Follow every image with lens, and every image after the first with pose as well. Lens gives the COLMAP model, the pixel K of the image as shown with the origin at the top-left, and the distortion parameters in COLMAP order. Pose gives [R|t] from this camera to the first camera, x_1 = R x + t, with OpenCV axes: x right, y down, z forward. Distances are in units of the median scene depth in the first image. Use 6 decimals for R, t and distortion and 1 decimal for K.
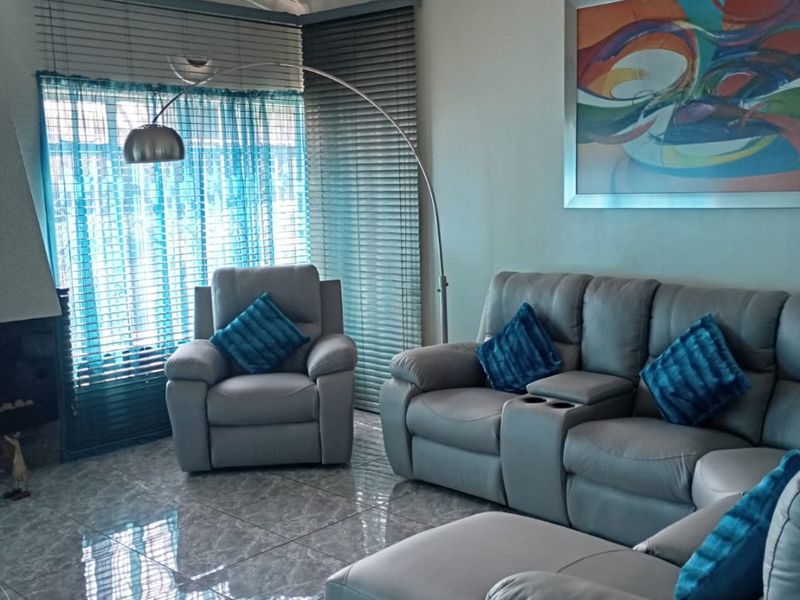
lens RADIAL K [[887.6, 0, 400.0], [0, 887.6, 300.0], [0, 0, 1]] dist [0.017814, -0.008067]
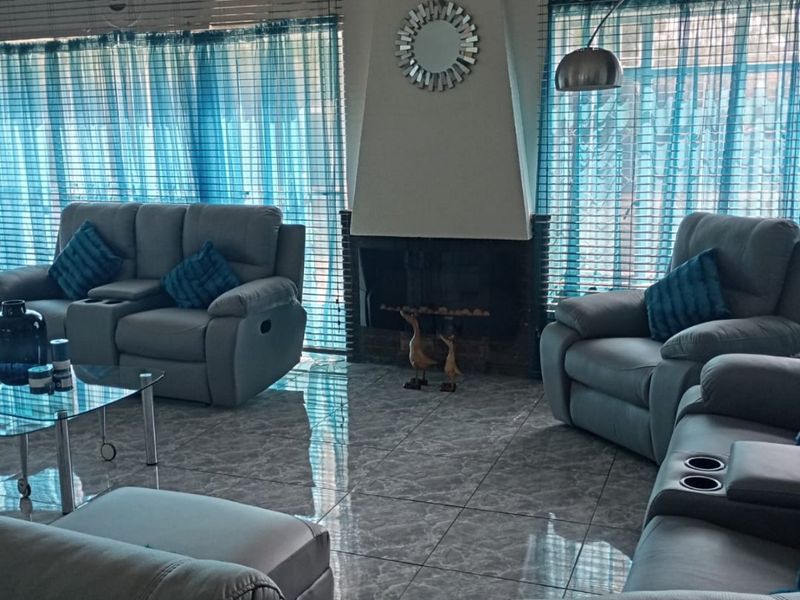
lens RADIAL K [[887.6, 0, 400.0], [0, 887.6, 300.0], [0, 0, 1]] dist [0.017814, -0.008067]
pose [[0.366593, 0.195478, -0.909614, 0.557581], [-0.108449, 0.979992, 0.166895, -0.075752], [0.924039, 0.037464, 0.380458, 0.491177]]
